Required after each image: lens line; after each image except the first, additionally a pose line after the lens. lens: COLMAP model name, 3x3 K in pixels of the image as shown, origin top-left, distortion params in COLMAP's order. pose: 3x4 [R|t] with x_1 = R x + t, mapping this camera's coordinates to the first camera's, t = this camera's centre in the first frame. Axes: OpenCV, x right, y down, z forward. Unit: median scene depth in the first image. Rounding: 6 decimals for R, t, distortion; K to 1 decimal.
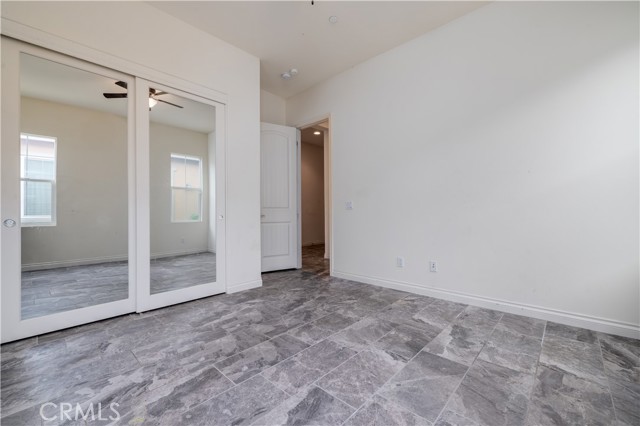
lens RADIAL K [[272.1, 0, 319.1], [0, 272.1, 212.9], [0, 0, 1]] dist [0.000666, 0.000046]
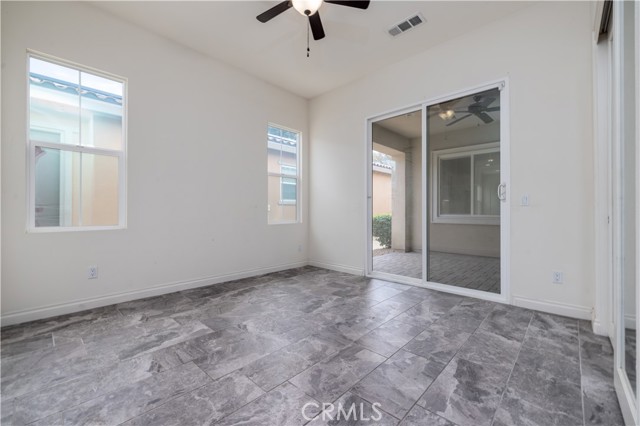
lens RADIAL K [[272.1, 0, 319.7], [0, 272.1, 211.5], [0, 0, 1]] dist [0.000666, 0.000046]
pose [[-0.999974, 0.007005, 0.001603, -0.069786], [0.006996, 0.999960, -0.005616, 0.004964], [-0.001642, -0.005605, -0.999983, 2.059656]]
